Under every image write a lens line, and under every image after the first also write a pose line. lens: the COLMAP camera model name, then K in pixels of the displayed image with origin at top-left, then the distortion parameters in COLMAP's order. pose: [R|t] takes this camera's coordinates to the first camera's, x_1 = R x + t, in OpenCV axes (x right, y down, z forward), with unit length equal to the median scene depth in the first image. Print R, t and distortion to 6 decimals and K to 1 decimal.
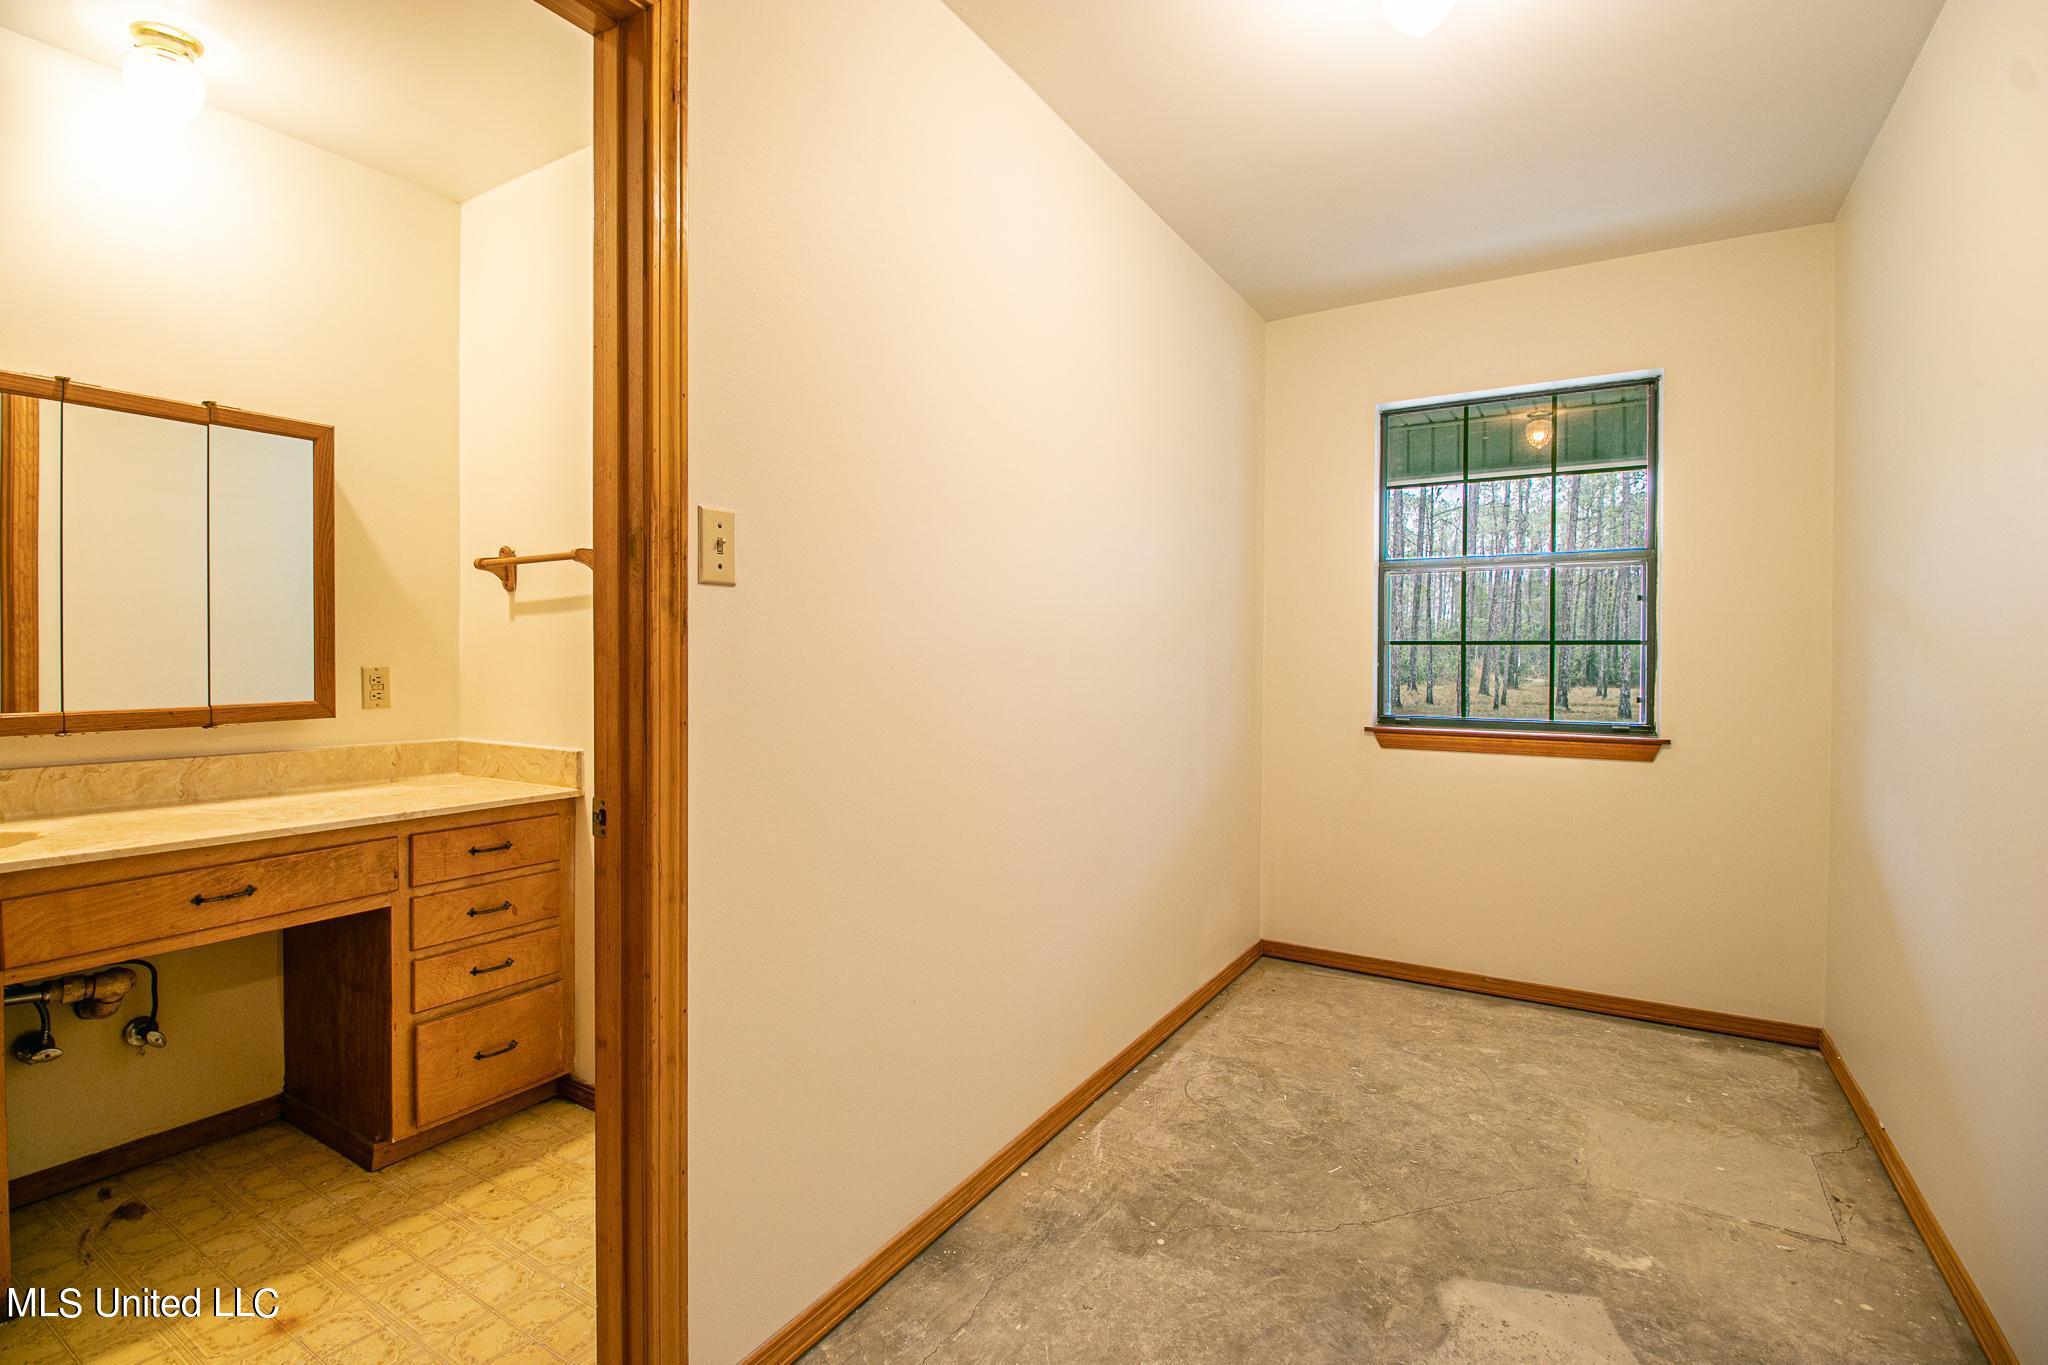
lens RADIAL K [[956.6, 0, 1022.9], [0, 956.6, 664.3], [0, 0, 1]] dist [-0.002950, -0.009883]
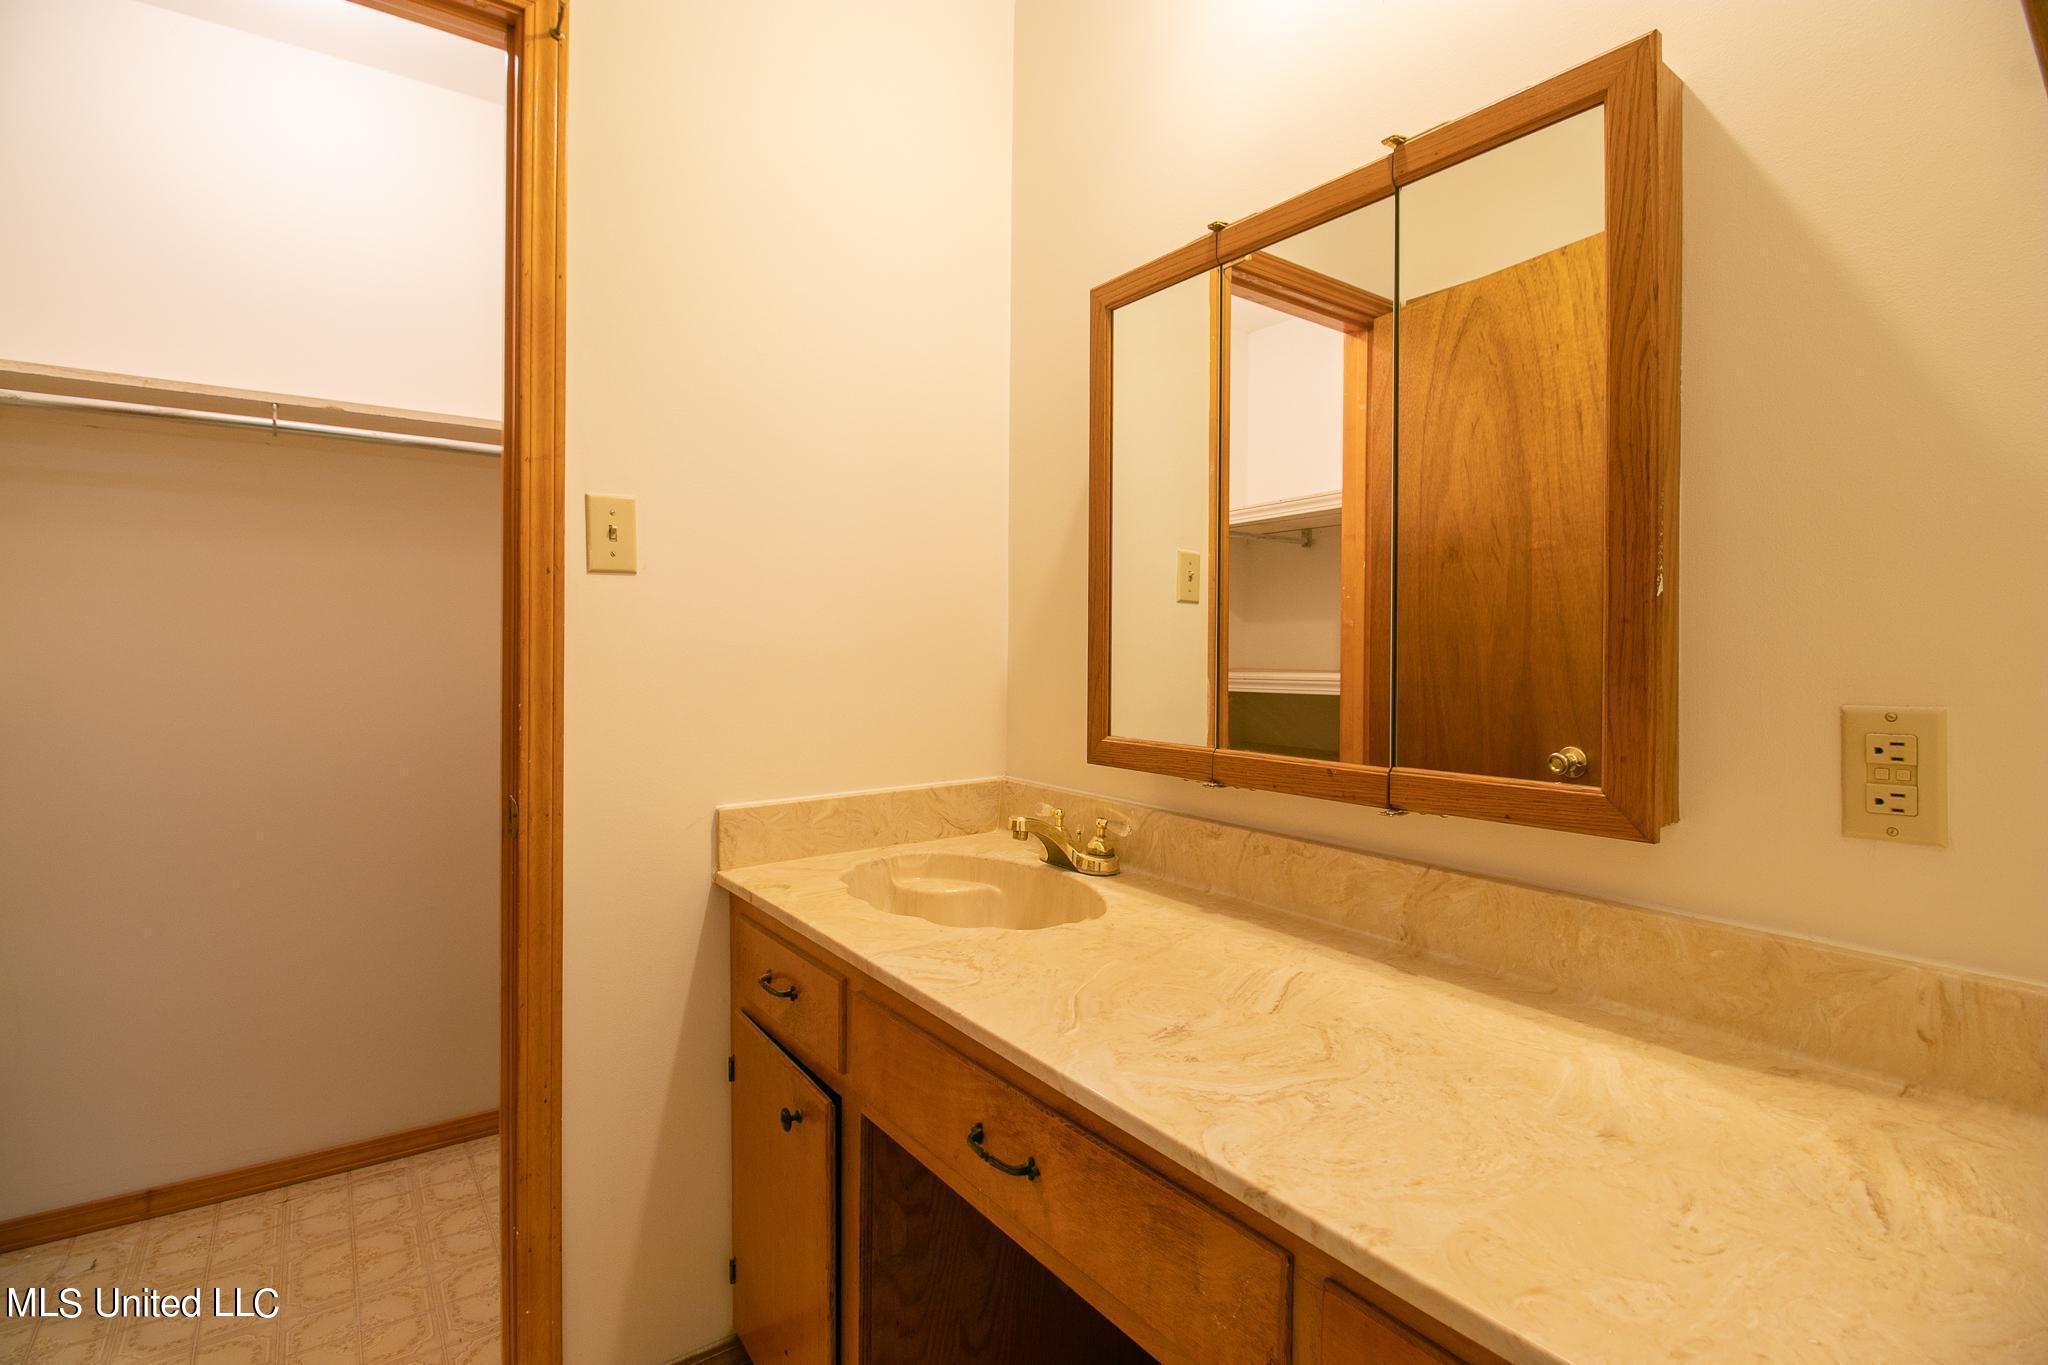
lens RADIAL K [[956.6, 0, 1023.5], [0, 956.6, 666.2], [0, 0, 1]] dist [-0.002950, -0.009883]
pose [[-0.396490, 0.016380, -0.917893, -0.314064], [-0.013779, 0.999622, 0.023790, -0.016866], [0.917936, 0.022080, -0.396114, 0.963129]]
